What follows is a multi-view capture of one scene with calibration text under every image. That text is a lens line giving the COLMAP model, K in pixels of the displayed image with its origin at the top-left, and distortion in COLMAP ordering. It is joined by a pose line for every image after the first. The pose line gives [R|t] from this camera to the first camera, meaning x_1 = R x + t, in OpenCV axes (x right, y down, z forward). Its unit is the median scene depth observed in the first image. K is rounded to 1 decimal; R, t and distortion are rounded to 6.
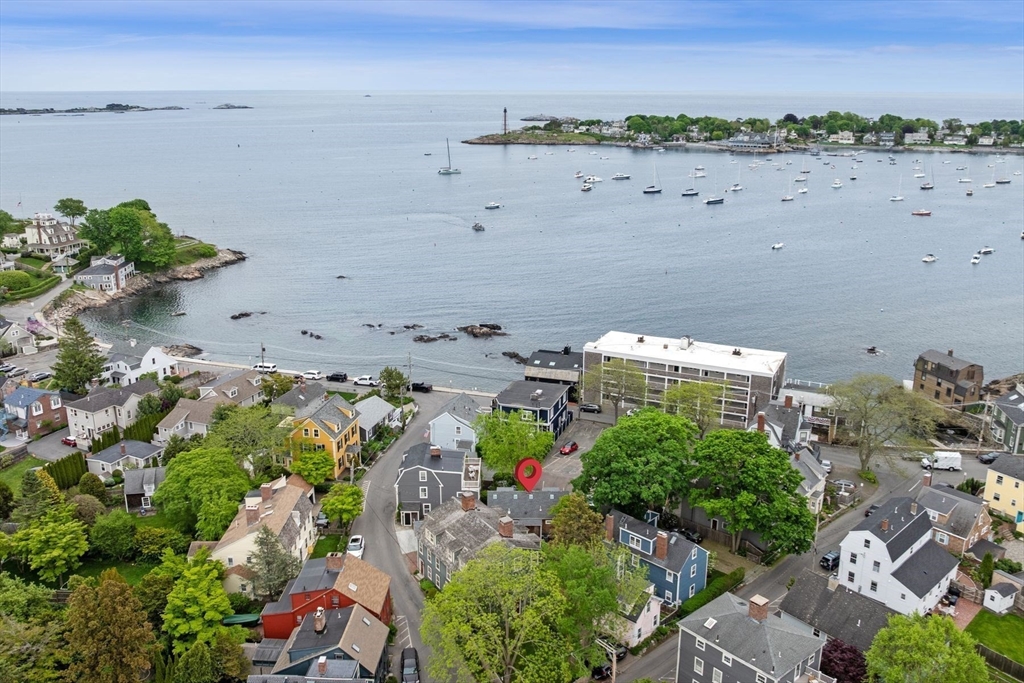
lens RADIAL K [[912.3, 0, 512.0], [0, 912.3, 341.5], [0, 0, 1]] dist [0.026172, -0.002486]
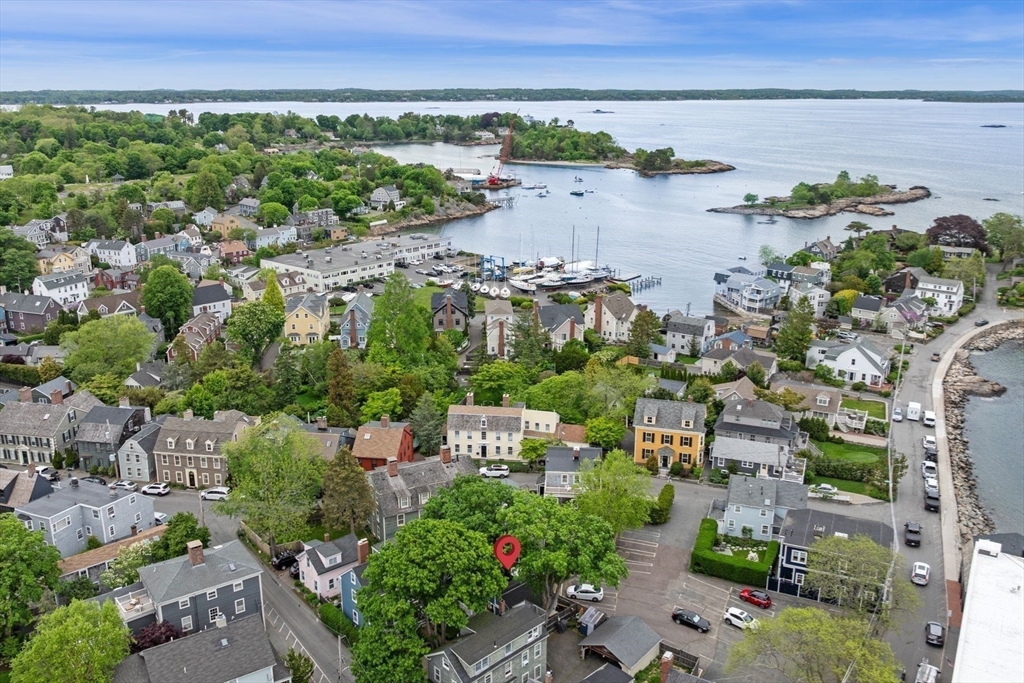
lens RADIAL K [[912.3, 0, 512.0], [0, 912.3, 341.5], [0, 0, 1]] dist [0.026172, -0.002486]
pose [[-0.044976, 0.294997, -0.954439, 0.521983], [-0.294278, 0.909100, 0.294851, -0.165823], [0.954661, 0.294132, 0.045924, 0.514351]]
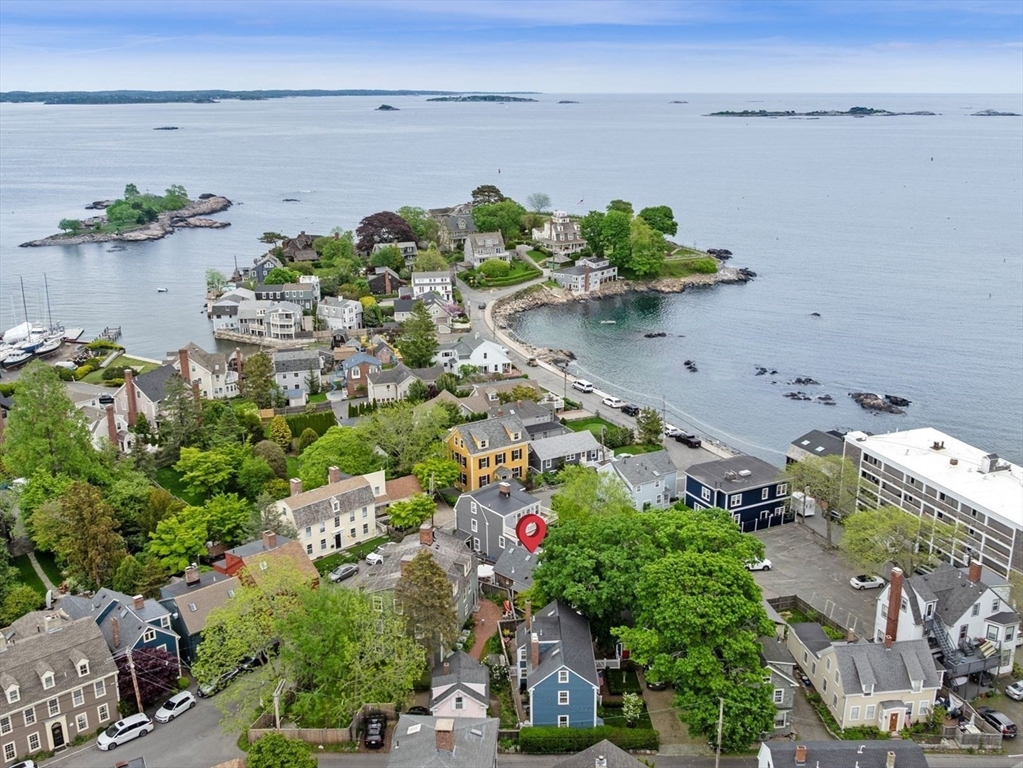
lens RADIAL K [[1018.3, 0, 536.0], [0, 1018.3, 386.9], [0, 0, 1]] dist [0.191466, -0.327239]
pose [[0.741516, 0.202848, -0.639537, 0.352281], [-0.198029, 0.976906, 0.080247, -0.042446], [0.641045, 0.067142, 0.764561, 0.135227]]
